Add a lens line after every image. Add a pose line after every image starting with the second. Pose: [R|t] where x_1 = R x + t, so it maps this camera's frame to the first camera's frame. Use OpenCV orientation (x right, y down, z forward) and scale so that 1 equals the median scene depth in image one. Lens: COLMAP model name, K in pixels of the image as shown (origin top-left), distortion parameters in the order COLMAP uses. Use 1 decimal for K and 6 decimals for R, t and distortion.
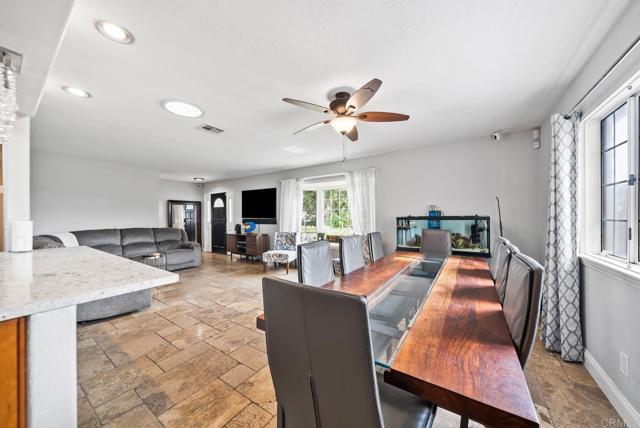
lens RADIAL K [[220.7, 0, 324.6], [0, 220.7, 213.6], [0, 0, 1]] dist [-0.002384, -0.000193]
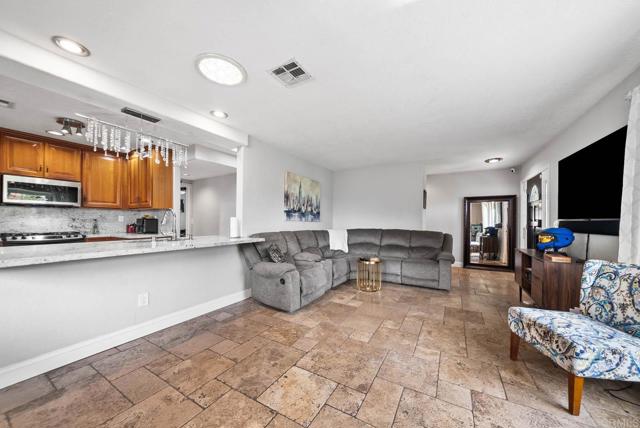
lens RADIAL K [[225.3, 0, 328.2], [0, 225.3, 220.2], [0, 0, 1]] dist [-0.002598, -0.000149]
pose [[0.075322, -0.001352, -0.997158, 0.082409], [0.007287, 0.999973, -0.000805, 0.023591], [0.997133, -0.007206, 0.075330, 0.602543]]
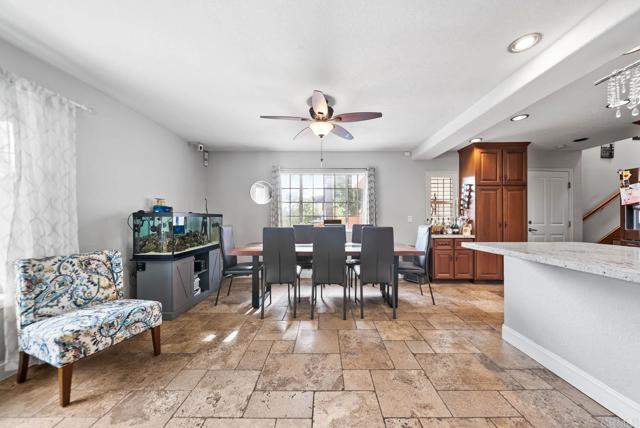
lens RADIAL K [[220.7, 0, 324.6], [0, 220.7, 213.6], [0, 0, 1]] dist [-0.002384, -0.000193]
pose [[-0.548344, 0.025799, 0.835855, -0.357483], [-0.005698, 0.999386, -0.034585, 0.027756], [-0.836233, -0.023727, -0.547860, 0.667886]]
